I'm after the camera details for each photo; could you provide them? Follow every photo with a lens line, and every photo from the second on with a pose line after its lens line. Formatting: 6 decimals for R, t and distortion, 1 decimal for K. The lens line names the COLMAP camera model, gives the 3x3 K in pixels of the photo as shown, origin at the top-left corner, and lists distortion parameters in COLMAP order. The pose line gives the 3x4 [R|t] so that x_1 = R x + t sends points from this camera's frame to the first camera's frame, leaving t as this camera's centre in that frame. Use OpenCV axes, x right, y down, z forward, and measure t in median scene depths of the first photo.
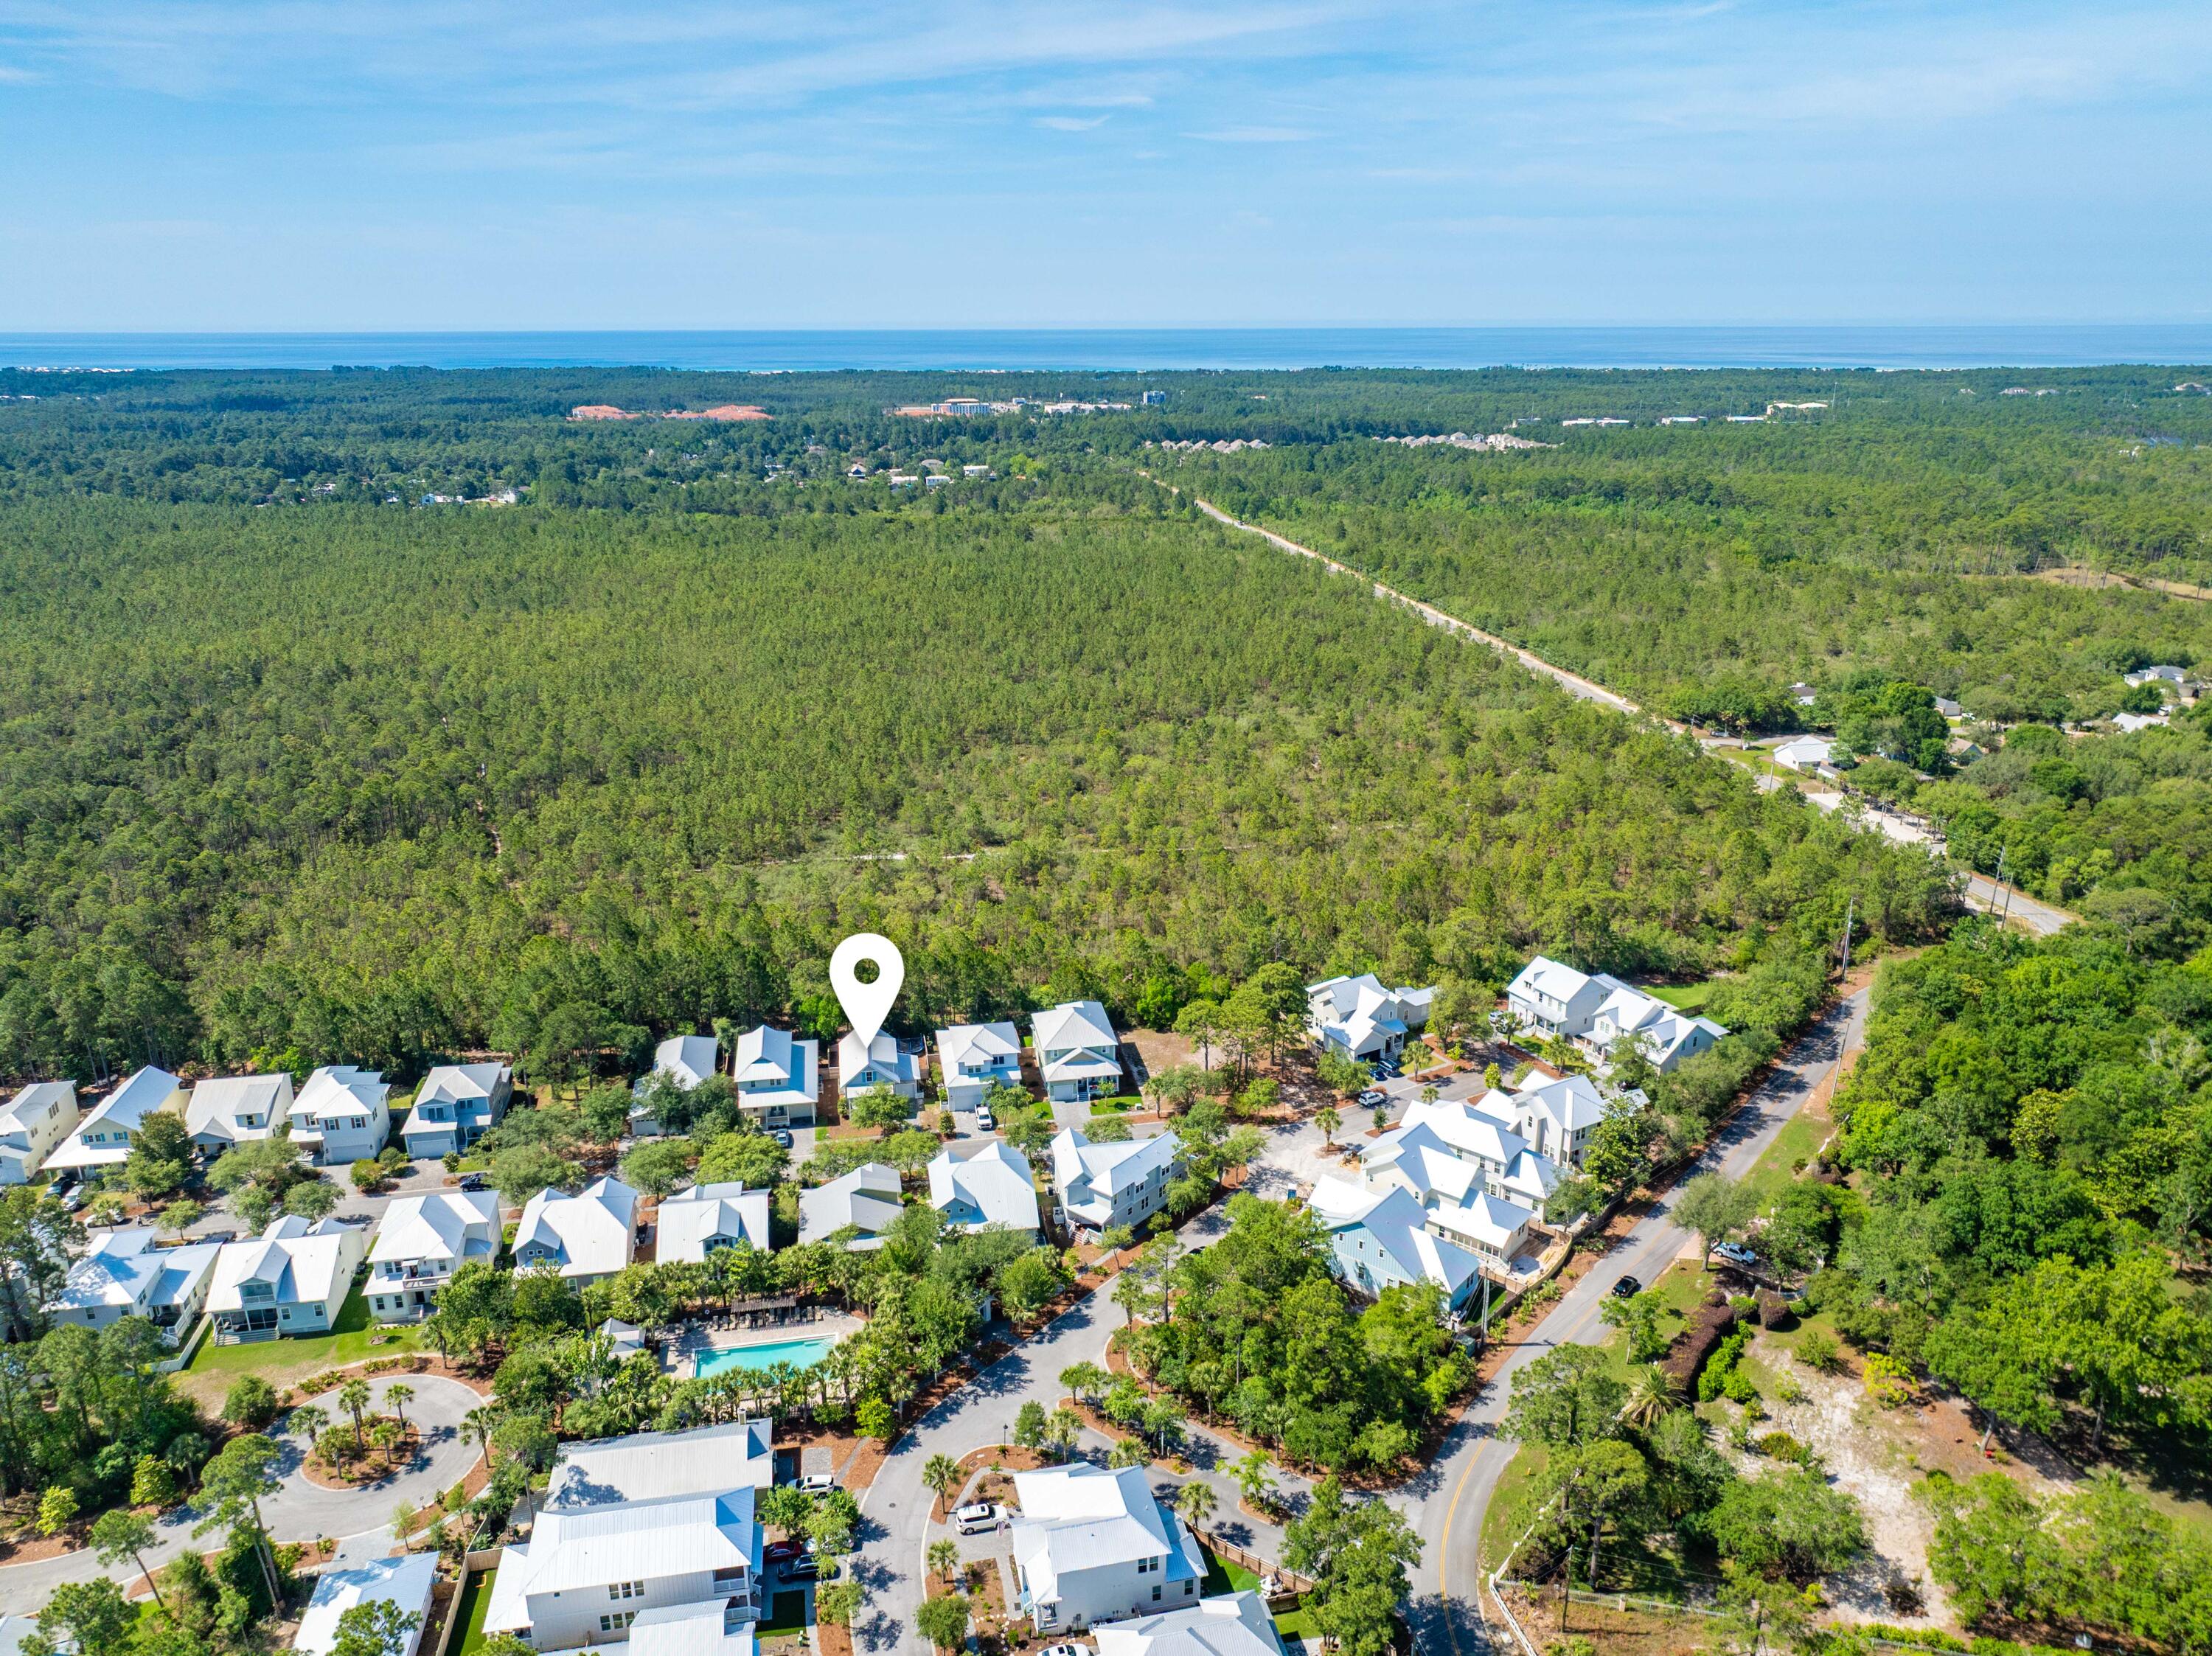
lens RADIAL K [[1543.2, 0, 1106.0], [0, 1543.2, 828.0], [0, 0, 1]] dist [0.002773, -0.009005]
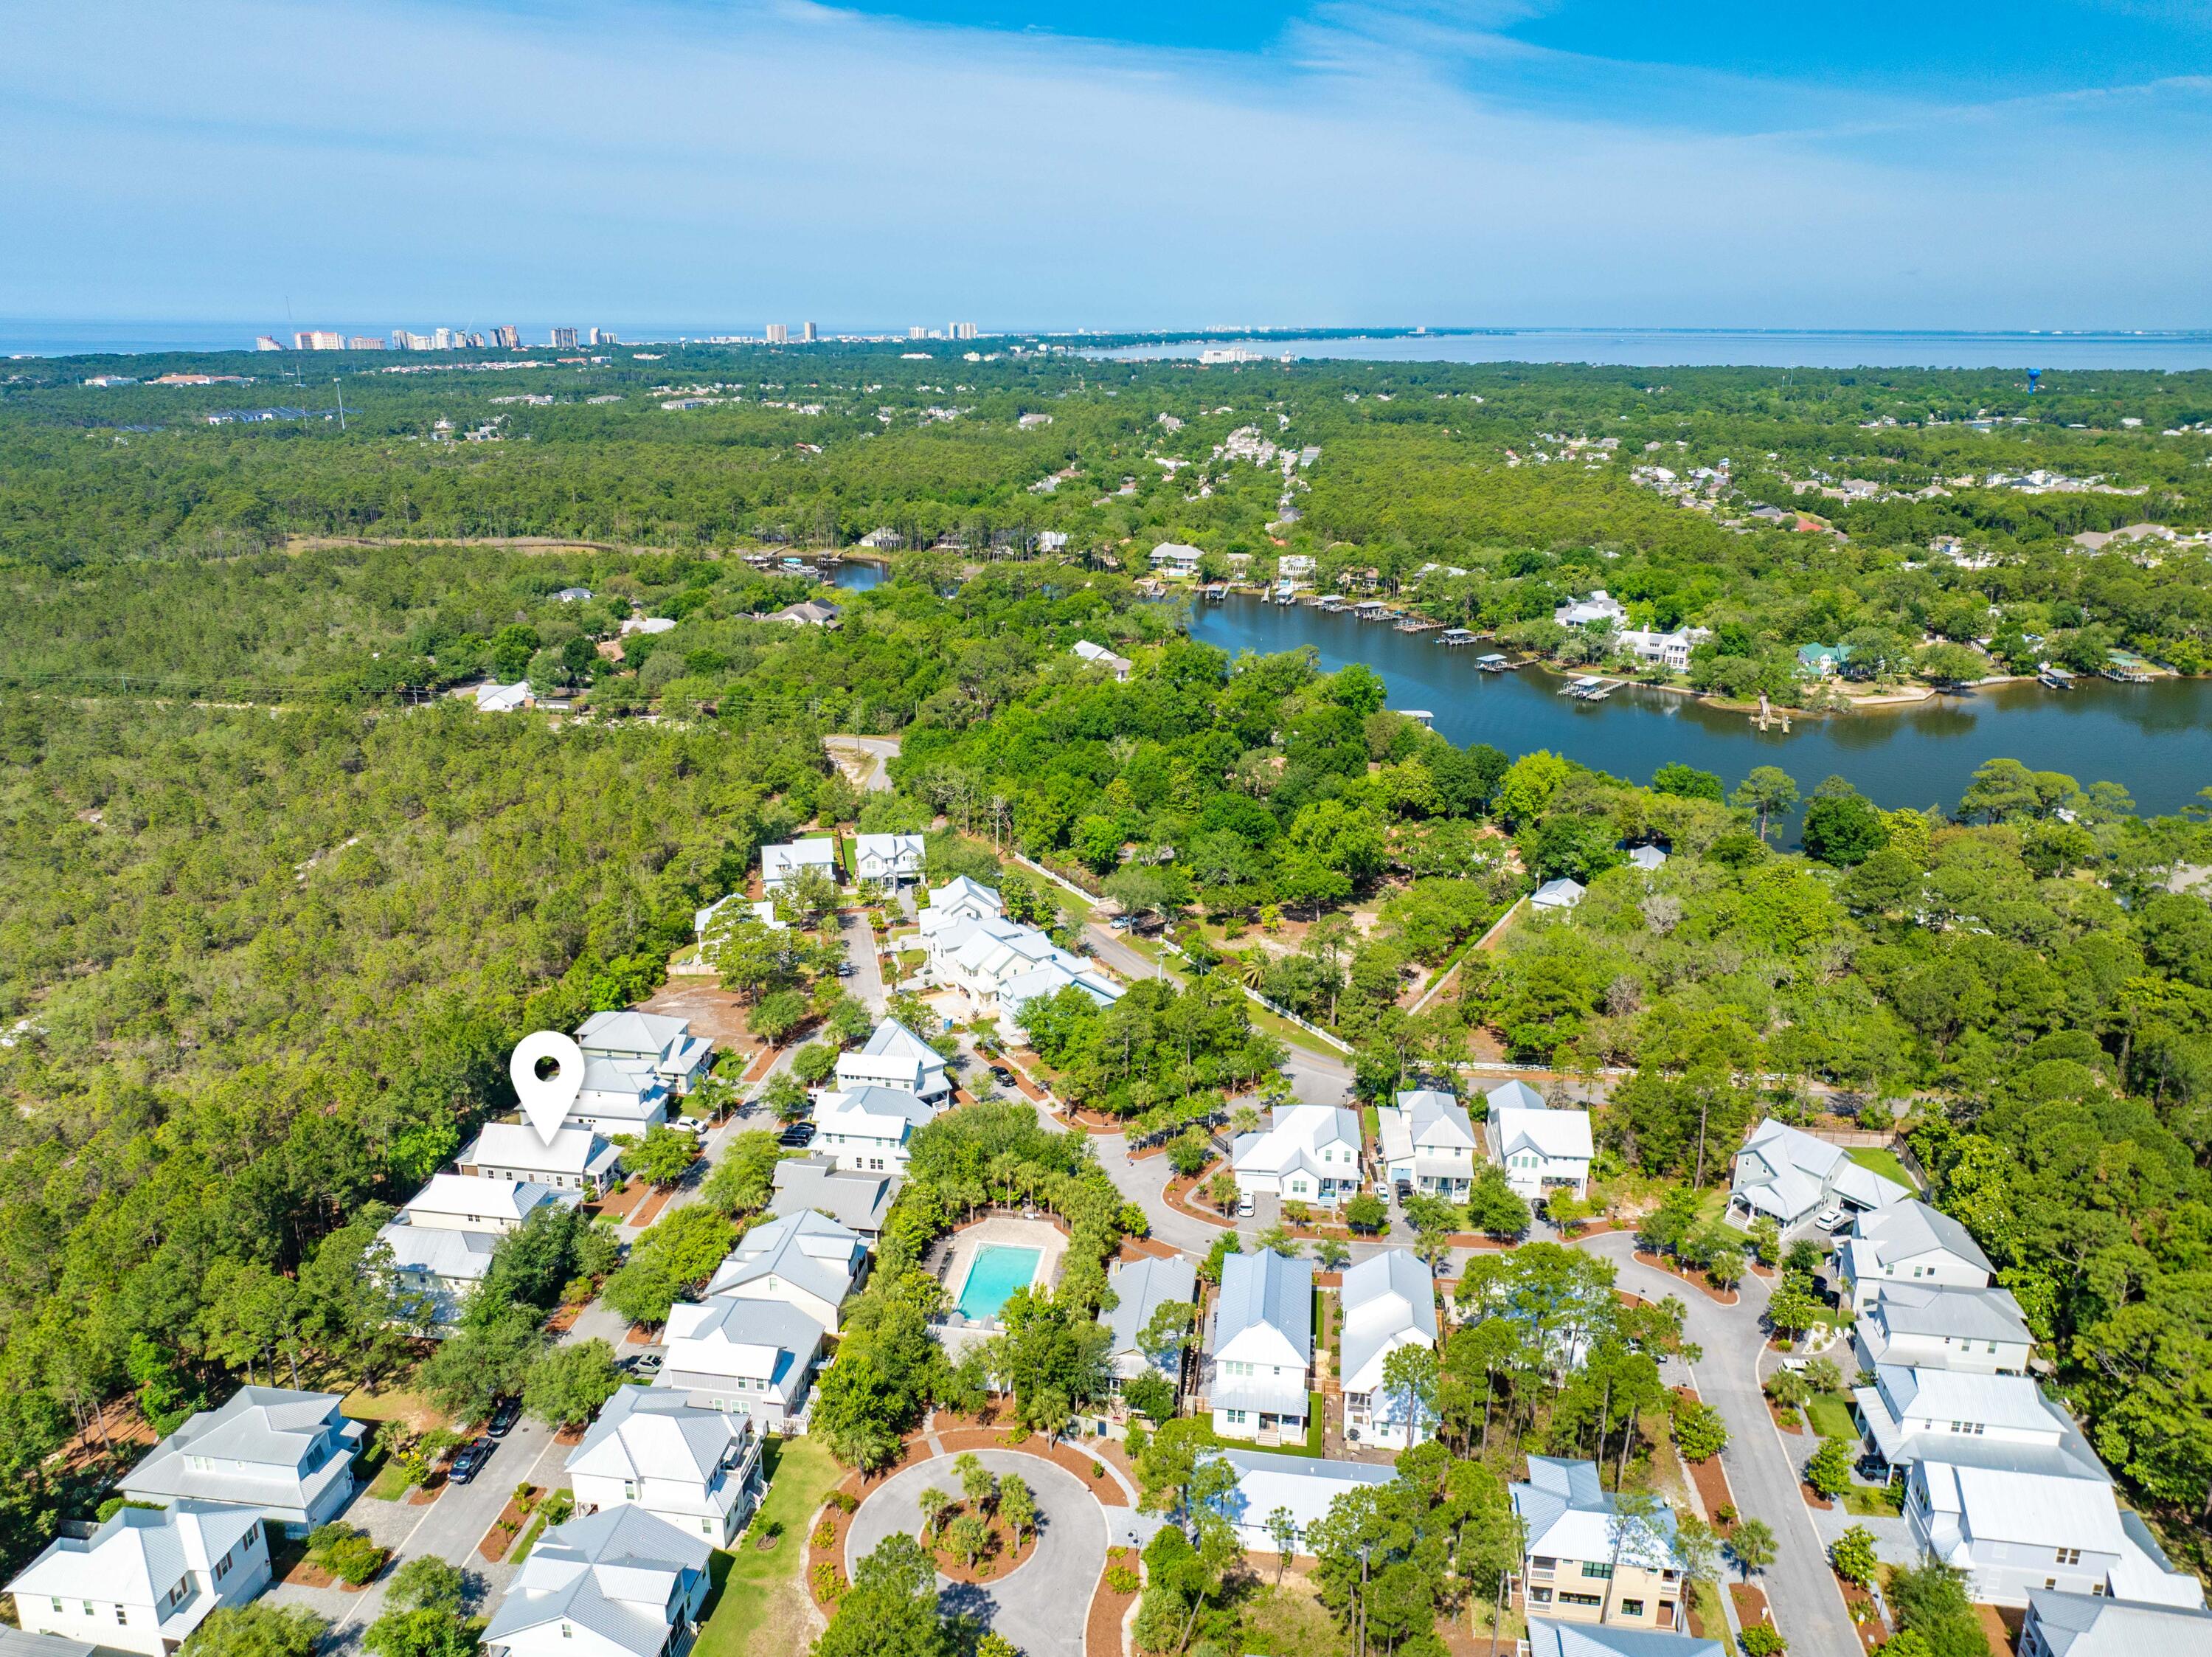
lens RADIAL K [[1545.8, 0, 1106.0], [0, 1545.8, 828.5], [0, 0, 1]] dist [-0.001095, 0.003326]
pose [[0.319485, -0.289115, 0.902409, -0.793282], [0.286334, 0.937256, 0.198906, -0.103034], [-0.903295, 0.194843, 0.382223, 0.341024]]
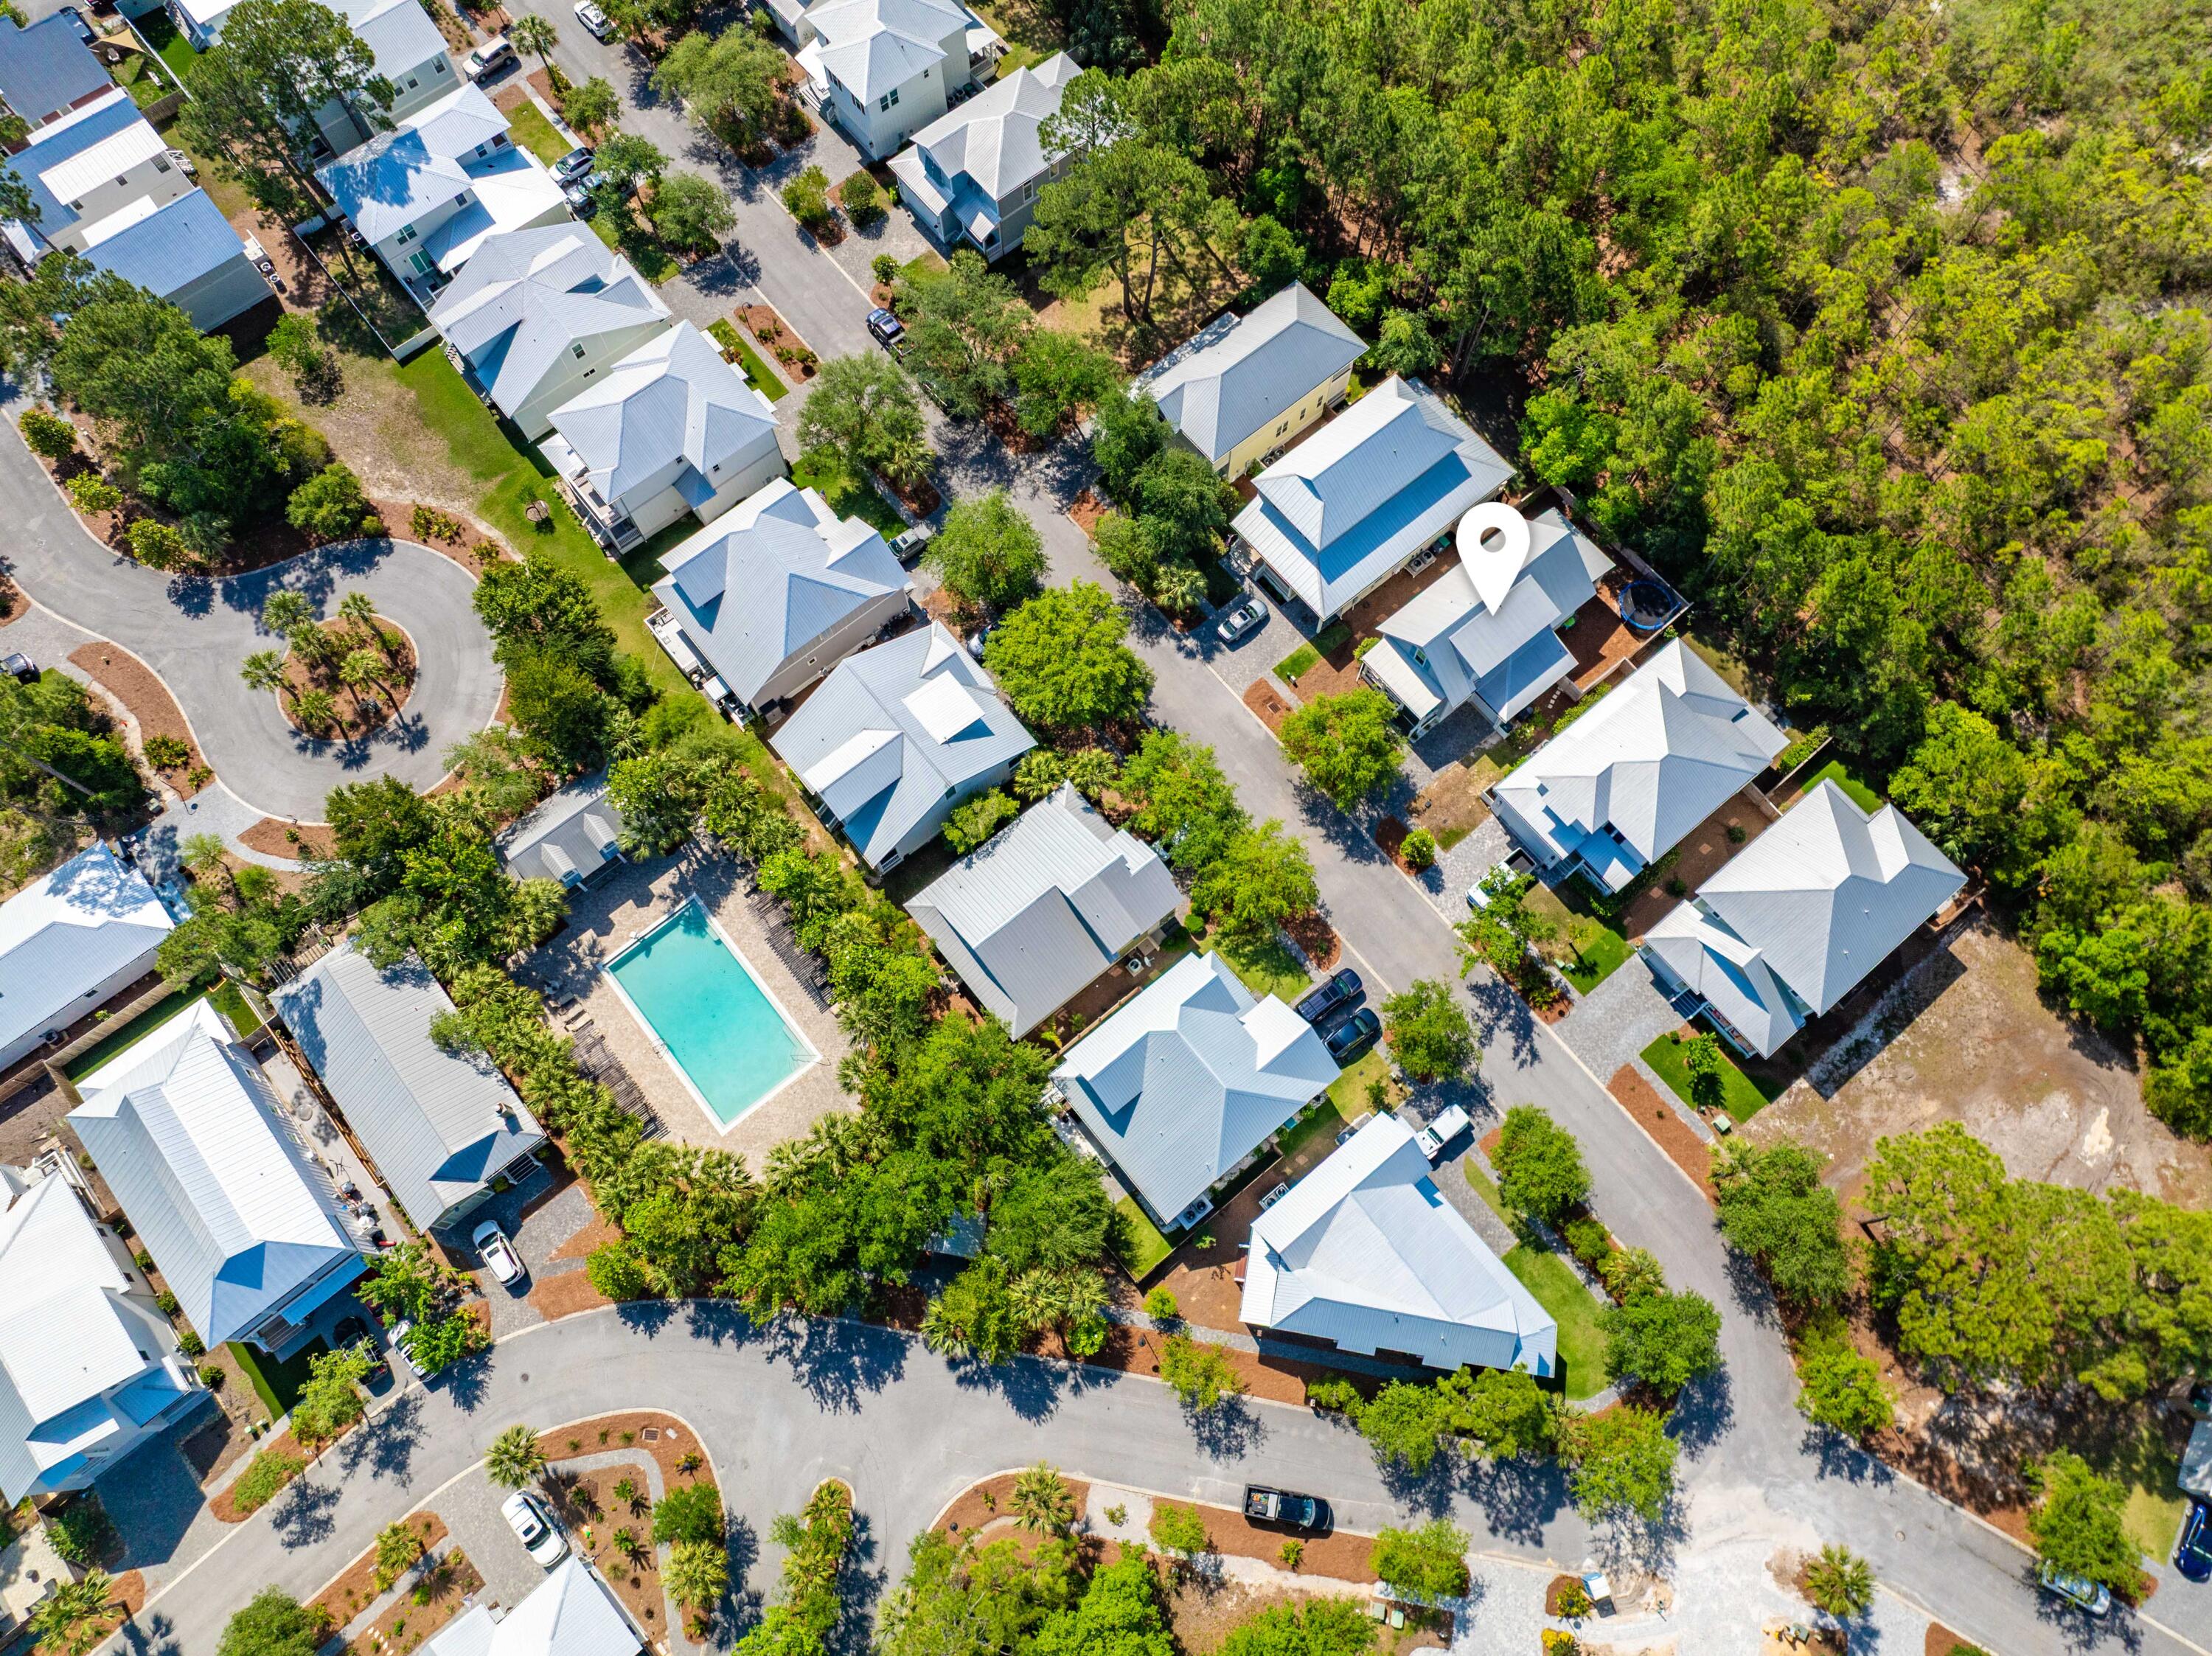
lens RADIAL K [[1531.5, 0, 1107.6], [0, 1531.5, 838.4], [0, 0, 1]] dist [-0.002179, 0.005617]
pose [[0.488368, 0.824053, -0.287113, -0.008633], [-0.265944, 0.453914, 0.850433, -0.209643], [0.831126, -0.338968, 0.440828, 0.648792]]
